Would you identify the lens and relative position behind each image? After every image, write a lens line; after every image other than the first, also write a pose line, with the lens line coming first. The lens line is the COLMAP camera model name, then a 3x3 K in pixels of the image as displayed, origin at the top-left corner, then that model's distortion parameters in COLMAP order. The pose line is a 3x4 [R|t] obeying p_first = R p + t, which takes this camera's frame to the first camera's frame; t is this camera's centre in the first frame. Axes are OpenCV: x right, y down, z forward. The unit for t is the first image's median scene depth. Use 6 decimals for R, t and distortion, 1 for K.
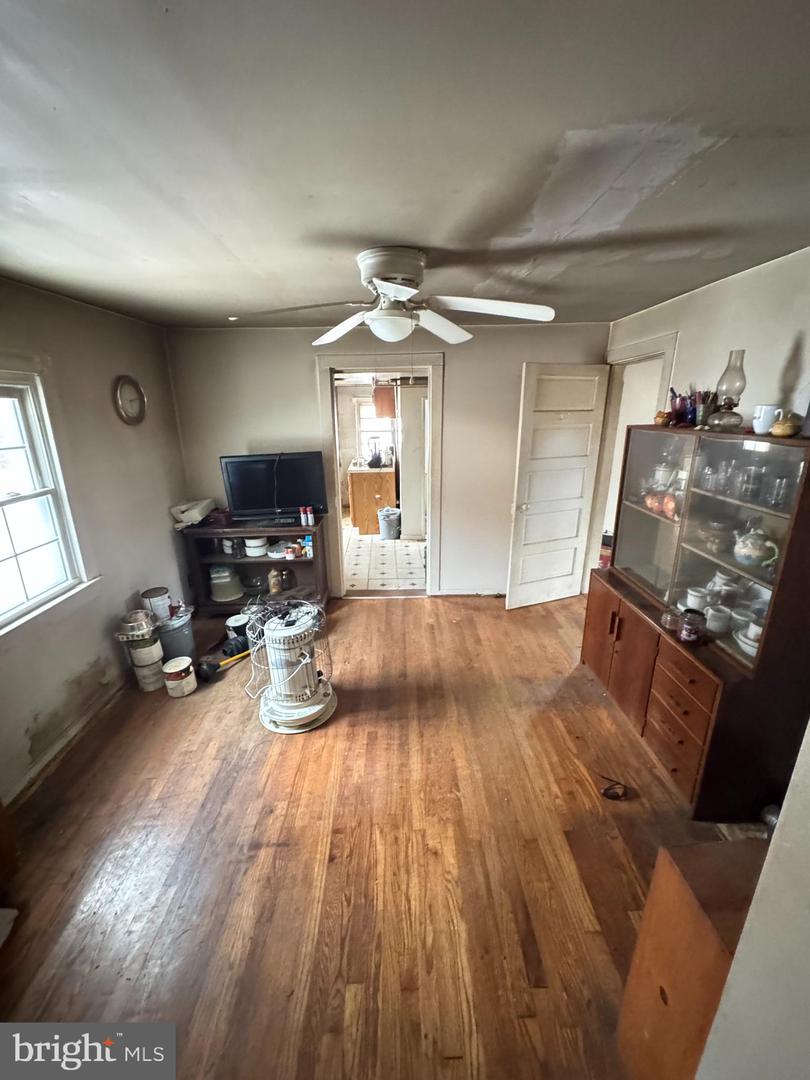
lens RADIAL K [[430.2, 0, 399.8], [0, 430.2, 535.0], [0, 0, 1]] dist [-0.000638, 0.000003]
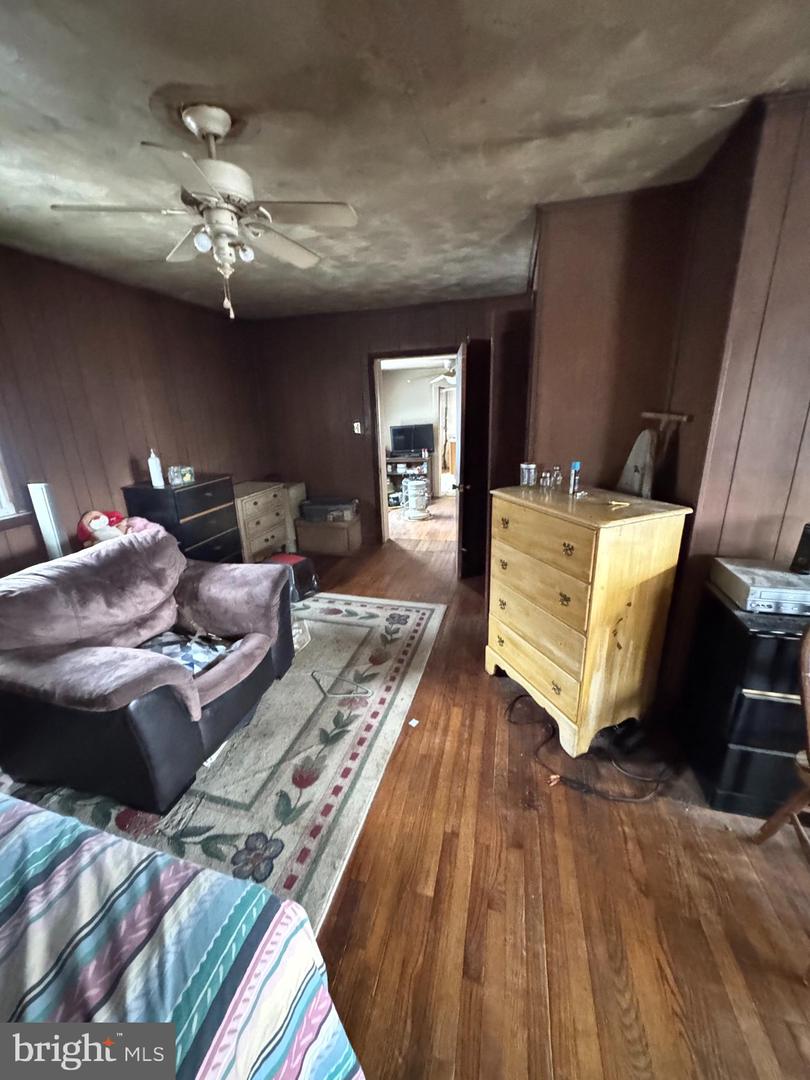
lens RADIAL K [[430.2, 0, 409.1], [0, 430.2, 537.8], [0, 0, 1]] dist [-0.000638, 0.000003]
pose [[0.968808, 0.062658, -0.239762, 0.273502], [-0.058595, 0.997992, 0.024044, 0.352929], [0.240787, -0.009245, 0.970534, -1.223697]]
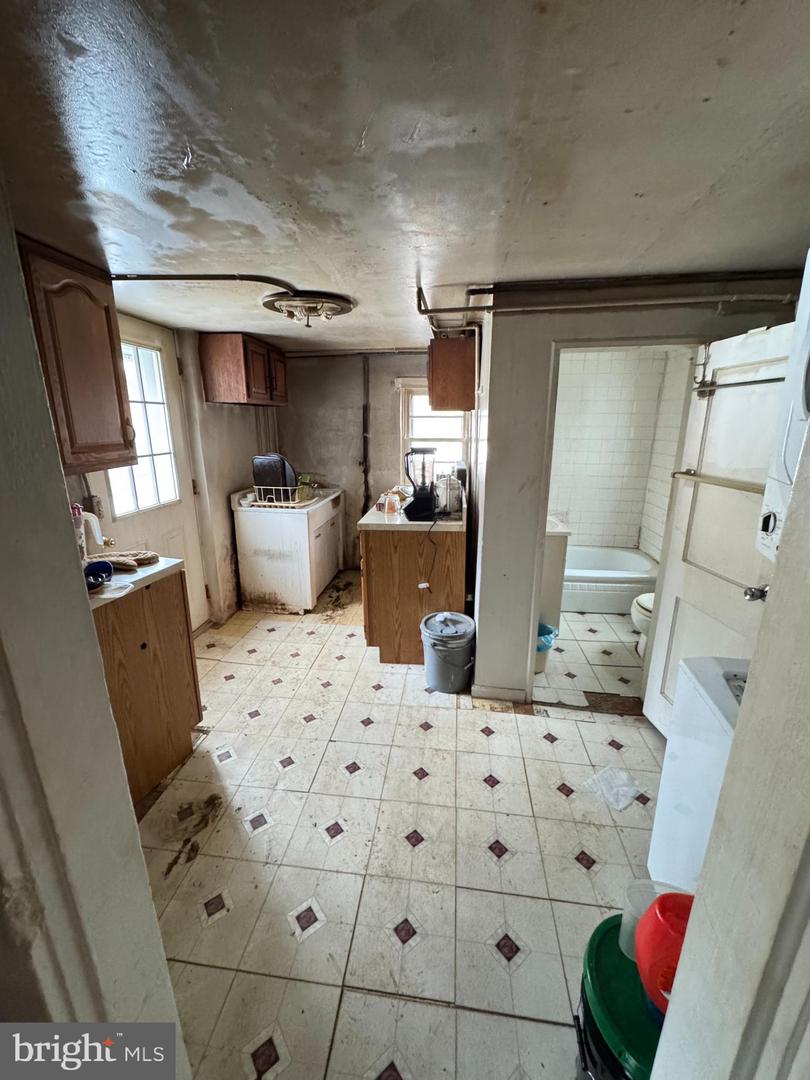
lens RADIAL K [[430.2, 0, 408.9], [0, 430.2, 537.1], [0, 0, 1]] dist [-0.000638, 0.000003]
pose [[0.989846, 0.051373, -0.132537, -0.010660], [-0.055044, 0.998191, -0.024185, -0.125271], [0.131055, 0.031235, 0.990883, 0.561002]]
